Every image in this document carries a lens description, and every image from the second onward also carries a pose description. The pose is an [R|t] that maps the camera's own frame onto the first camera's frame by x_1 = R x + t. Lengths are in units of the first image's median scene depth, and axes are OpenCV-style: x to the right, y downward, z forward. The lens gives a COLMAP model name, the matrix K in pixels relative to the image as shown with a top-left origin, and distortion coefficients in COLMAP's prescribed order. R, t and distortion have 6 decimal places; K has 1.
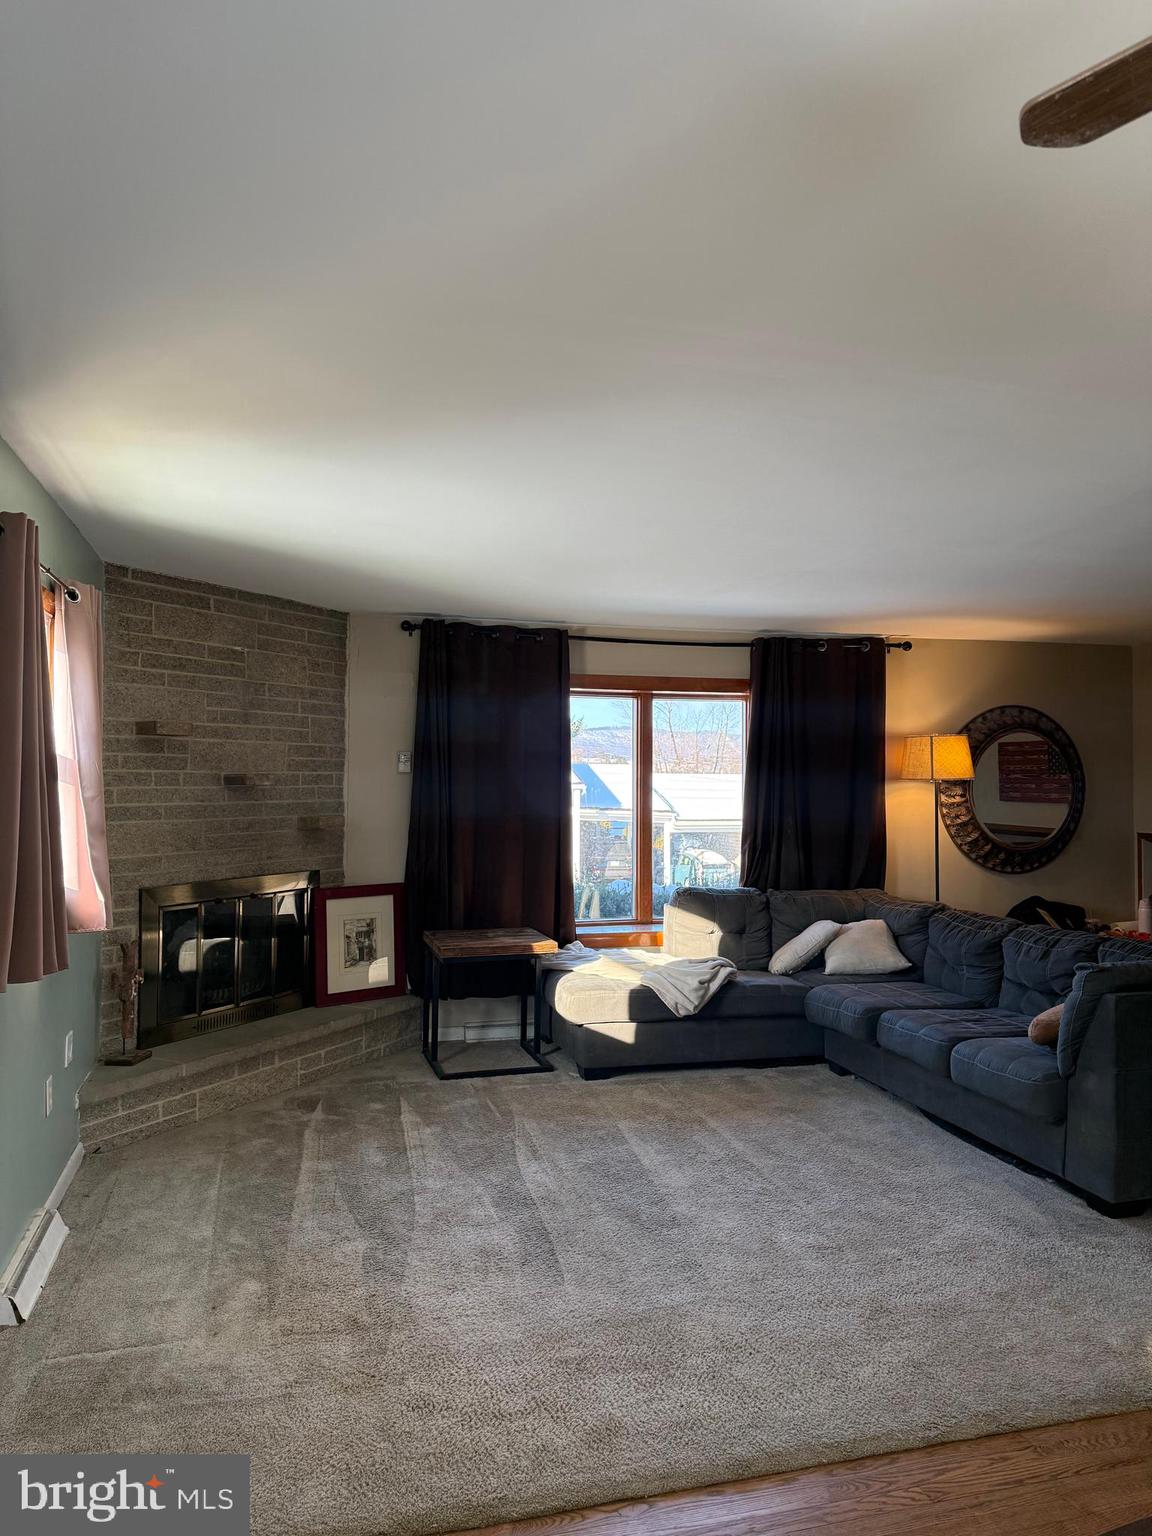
lens RADIAL K [[1084.0, 0, 594.1], [0, 1084.0, 743.9], [0, 0, 1]] dist [0.077287, -0.081926]
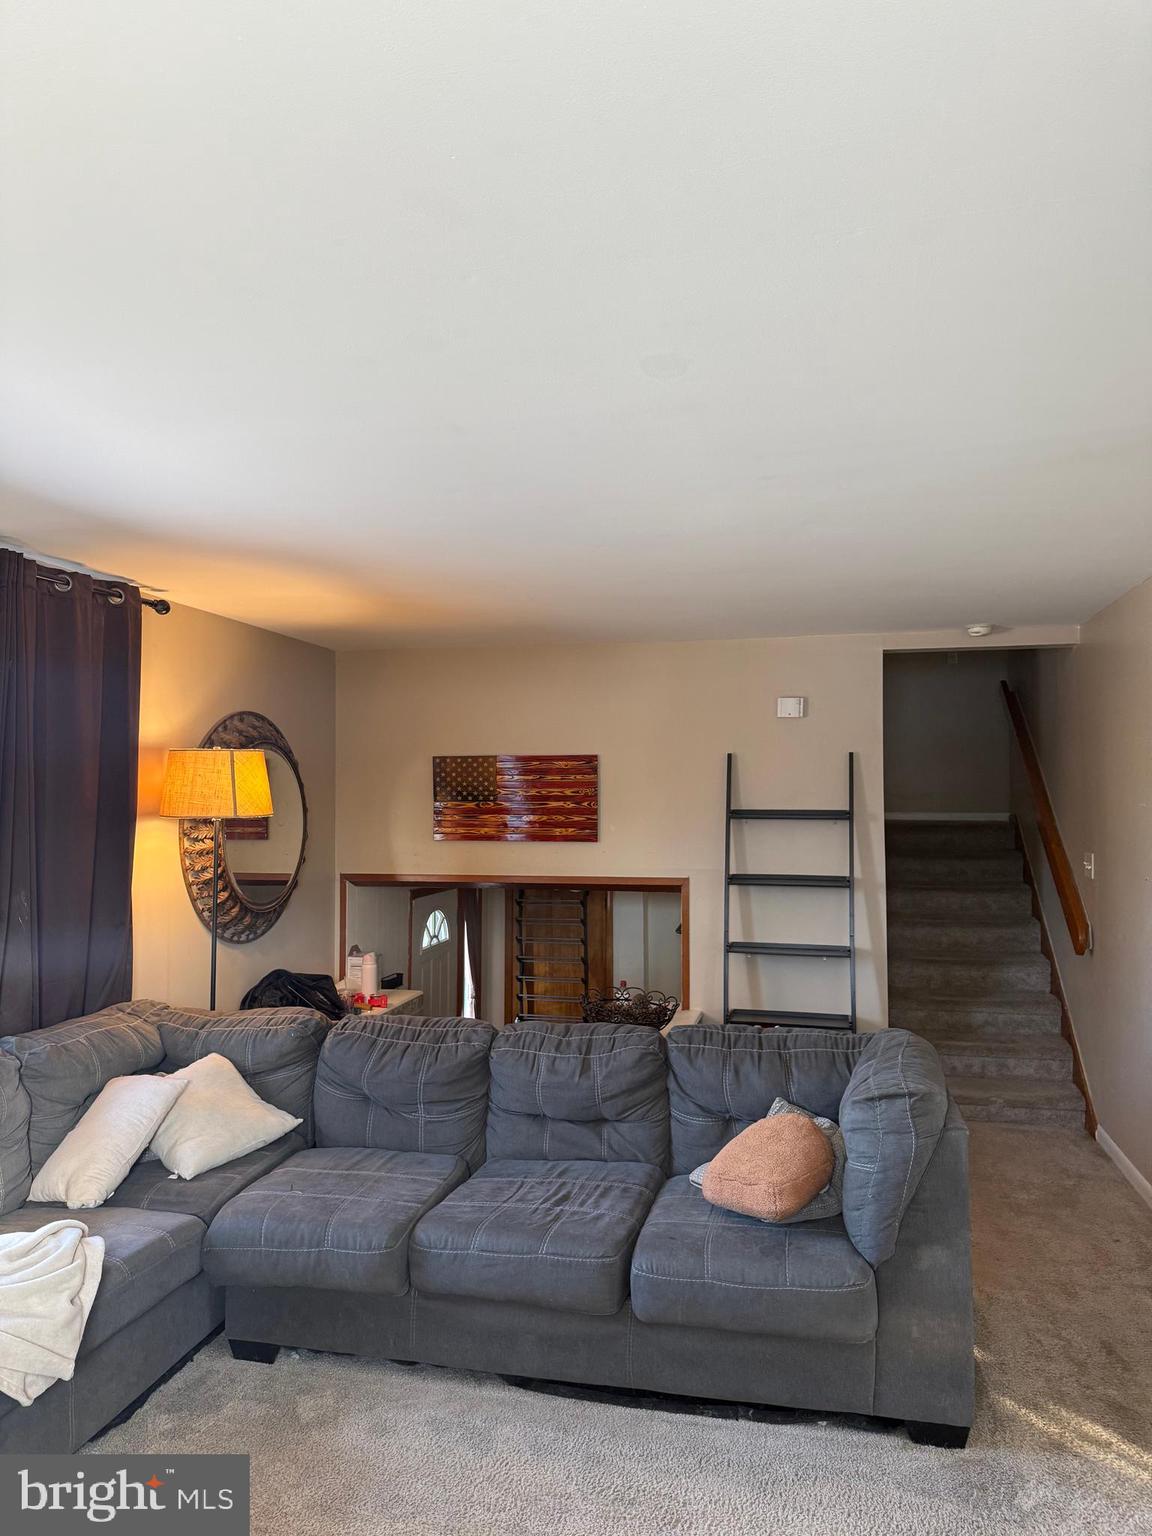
lens RADIAL K [[1084.0, 0, 658.8], [0, 1084.0, 776.7], [0, 0, 1]] dist [0.077287, -0.081926]
pose [[0.481806, 0.017183, 0.876110, -0.166070], [-0.028141, 0.999595, -0.004129, 0.004645], [-0.875826, -0.022666, 0.482094, 0.547933]]
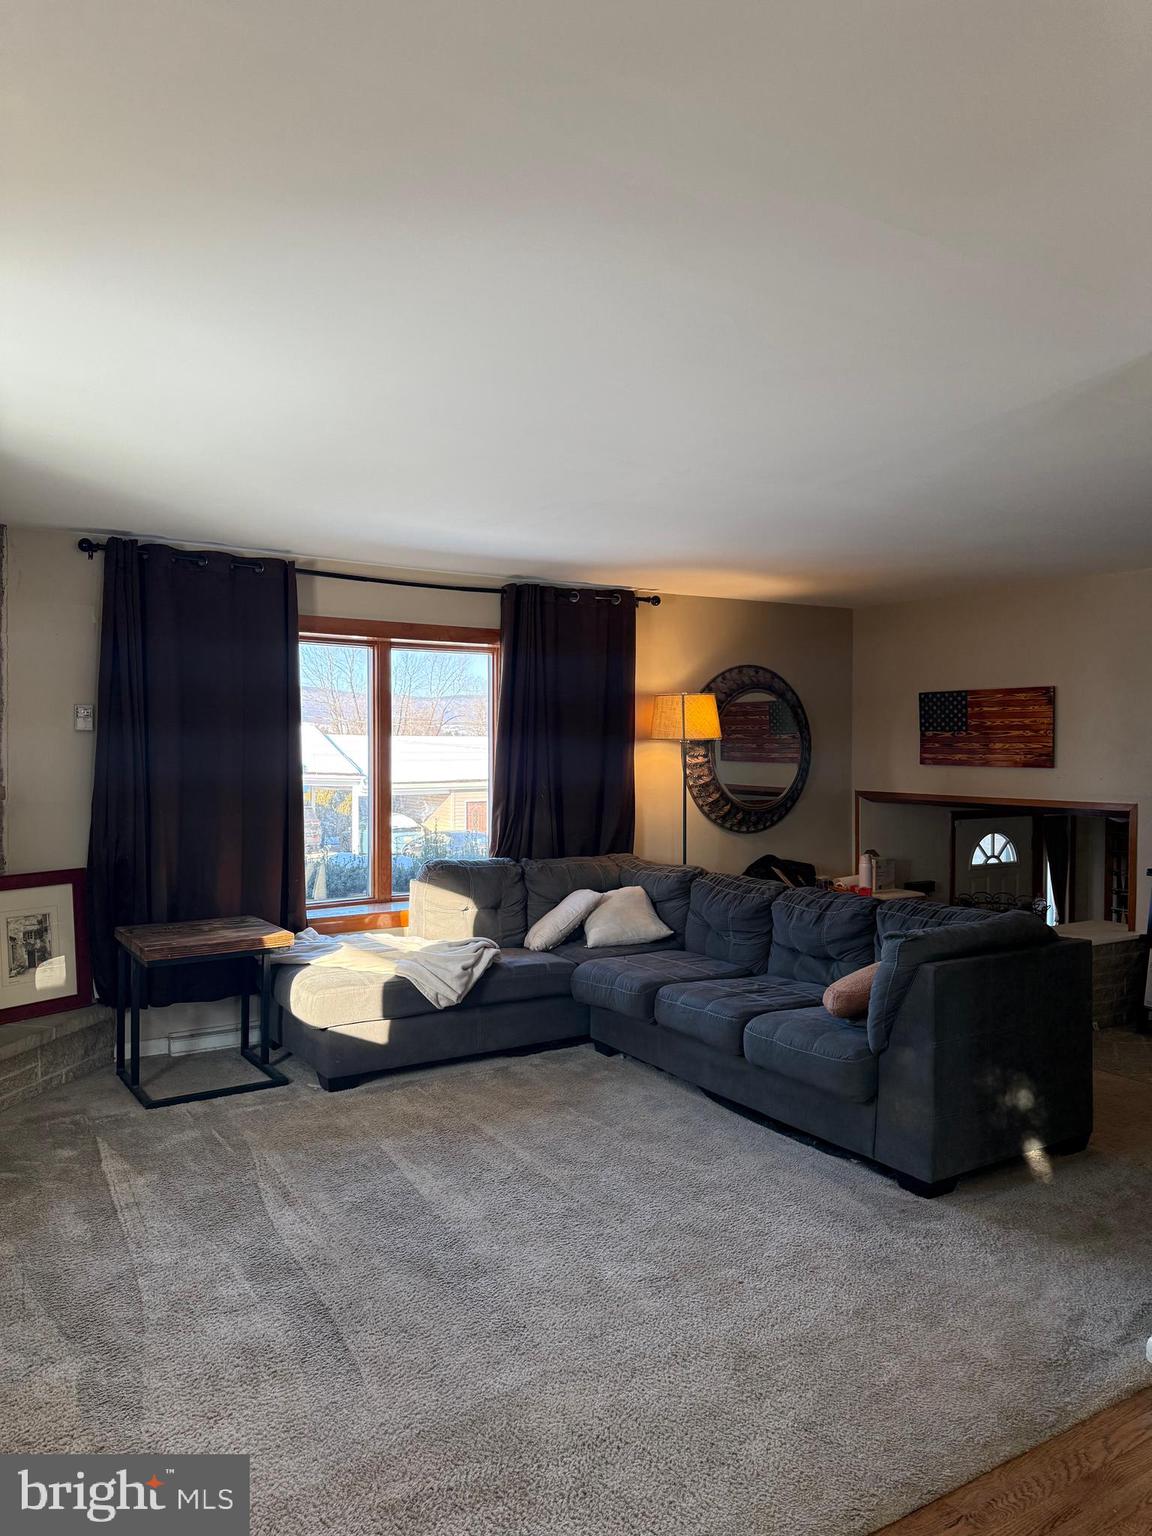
lens RADIAL K [[1084.0, 0, 587.7], [0, 1084.0, 760.0], [0, 0, 1]] dist [0.077287, -0.081926]
pose [[0.959015, -0.005778, 0.283296, -0.051262], [-0.008581, 0.998741, 0.049417, 0.004978], [-0.283225, -0.049823, 0.957758, 0.124730]]
